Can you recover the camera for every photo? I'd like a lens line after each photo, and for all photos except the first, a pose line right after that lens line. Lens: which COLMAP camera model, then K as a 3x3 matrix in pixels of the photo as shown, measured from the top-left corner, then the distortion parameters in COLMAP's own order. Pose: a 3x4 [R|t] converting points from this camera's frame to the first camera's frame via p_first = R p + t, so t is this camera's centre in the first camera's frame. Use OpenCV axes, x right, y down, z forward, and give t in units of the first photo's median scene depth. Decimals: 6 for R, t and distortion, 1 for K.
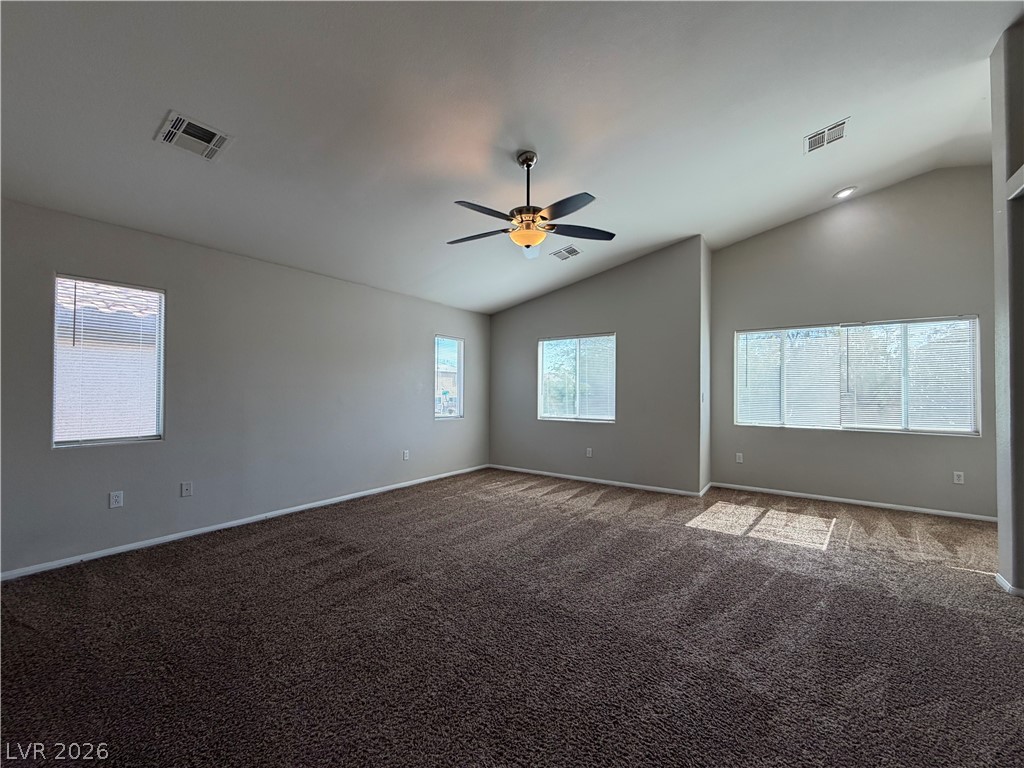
lens RADIAL K [[408.2, 0, 510.8], [0, 408.2, 385.4], [0, 0, 1]] dist [-0.000527, -0.000249]
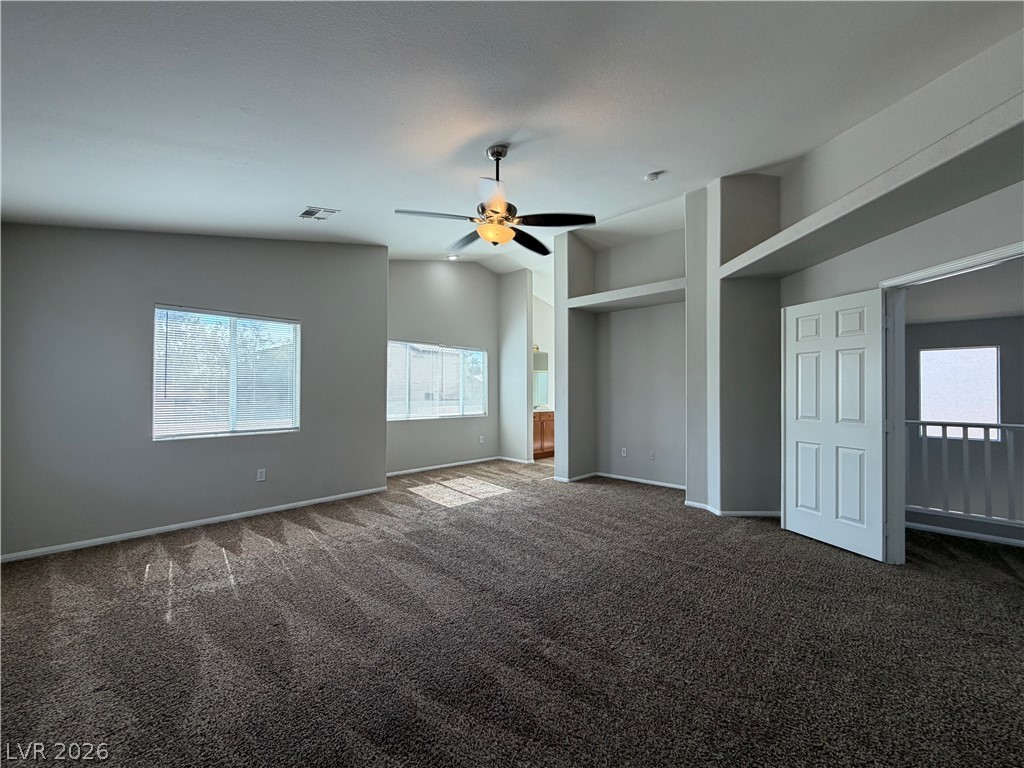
lens RADIAL K [[408.2, 0, 510.8], [0, 408.2, 385.4], [0, 0, 1]] dist [-0.000527, -0.000249]
pose [[0.144668, 0.006935, 0.989456, -0.657252], [-0.020357, 0.999785, -0.004031, -0.007440], [-0.989271, -0.019559, 0.144778, 0.609131]]
